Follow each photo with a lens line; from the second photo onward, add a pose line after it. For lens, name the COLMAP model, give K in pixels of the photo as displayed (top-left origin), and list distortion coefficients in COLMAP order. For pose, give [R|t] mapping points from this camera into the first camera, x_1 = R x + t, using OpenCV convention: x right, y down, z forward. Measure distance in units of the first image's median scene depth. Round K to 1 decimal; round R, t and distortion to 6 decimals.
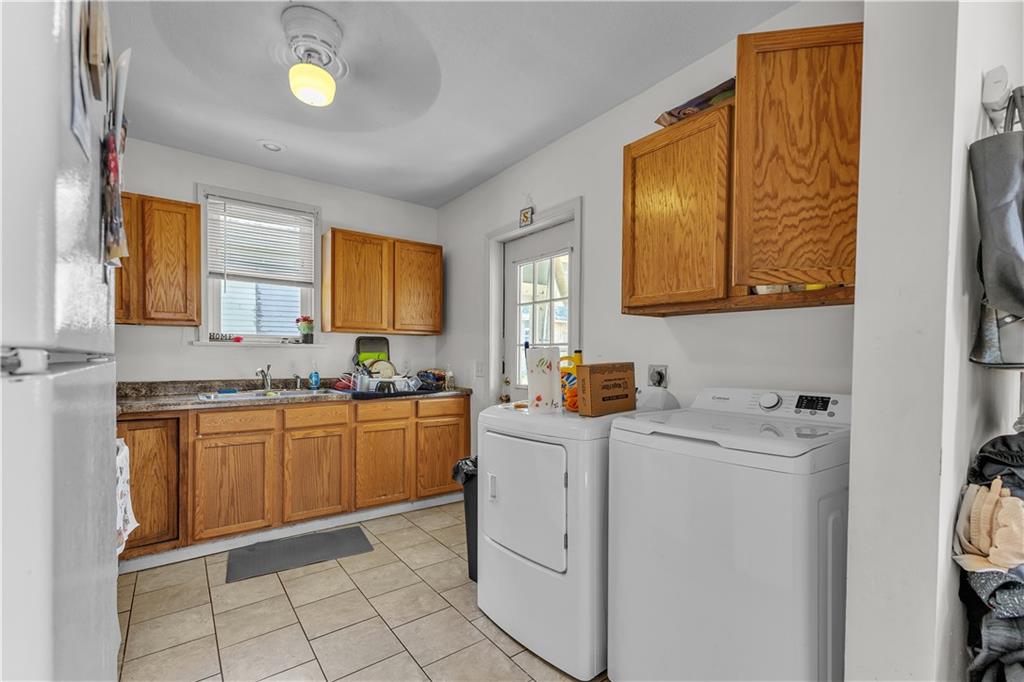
lens RADIAL K [[445.0, 0, 521.2], [0, 445.0, 355.8], [0, 0, 1]] dist [-0.000648, 0.000737]
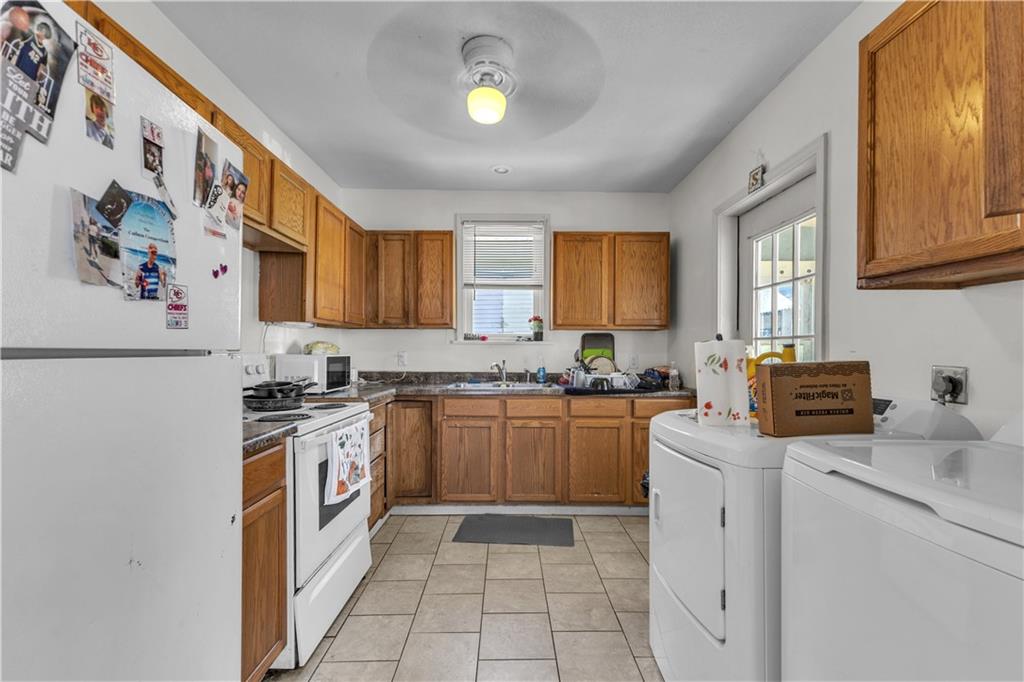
lens RADIAL K [[445.0, 0, 514.3], [0, 445.0, 346.6], [0, 0, 1]] dist [-0.000648, 0.000737]
pose [[0.799758, -0.007994, -0.600270, 0.168433], [-0.000449, 0.999903, -0.013915, 0.001911], [0.600323, 0.011398, 0.799677, 0.117155]]
